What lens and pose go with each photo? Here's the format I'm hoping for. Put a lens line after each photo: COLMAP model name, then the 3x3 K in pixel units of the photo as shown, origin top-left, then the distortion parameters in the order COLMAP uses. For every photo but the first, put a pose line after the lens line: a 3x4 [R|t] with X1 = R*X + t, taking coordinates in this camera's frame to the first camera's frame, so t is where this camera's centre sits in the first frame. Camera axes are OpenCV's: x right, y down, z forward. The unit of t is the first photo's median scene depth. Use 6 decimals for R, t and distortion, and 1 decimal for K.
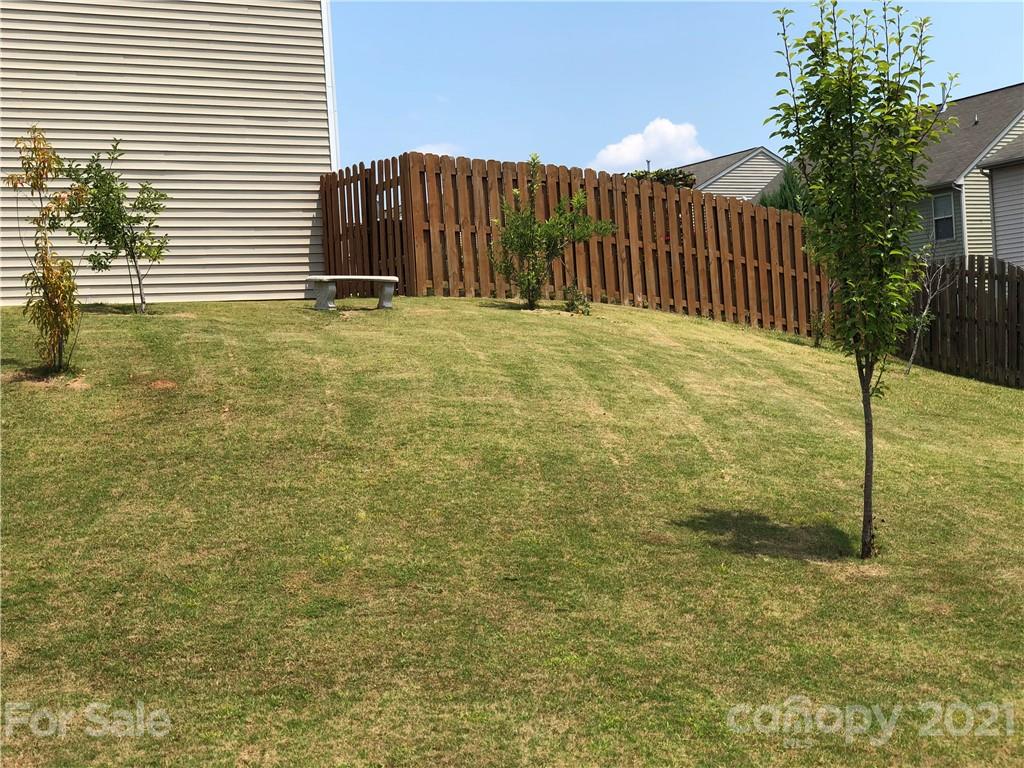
lens RADIAL K [[1525.4, 0, 510.5], [0, 1525.4, 383.8], [0, 0, 1]] dist [0.074991, 0.000000]
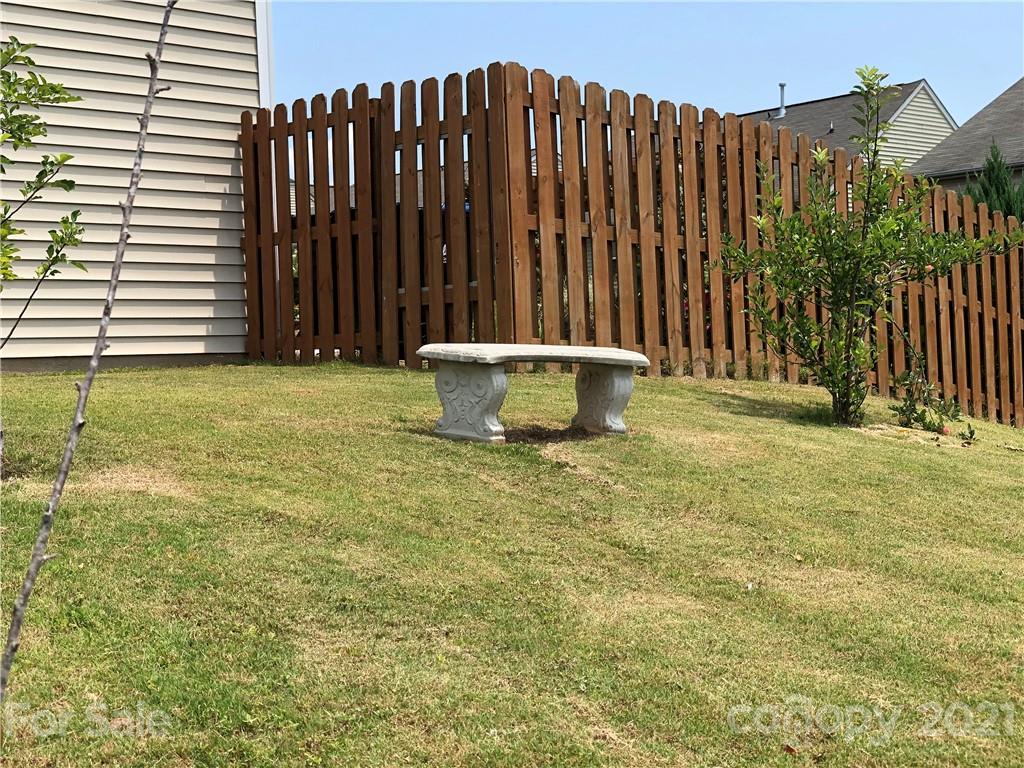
lens RADIAL K [[1525.4, 0, 514.7], [0, 1525.4, 383.9], [0, 0, 1]] dist [0.074991, 0.000000]
pose [[0.973471, 0.024474, 0.227499, -0.152030], [-0.023937, 0.999700, -0.005119, -0.046307], [-0.227556, -0.000463, 0.973765, 0.492715]]
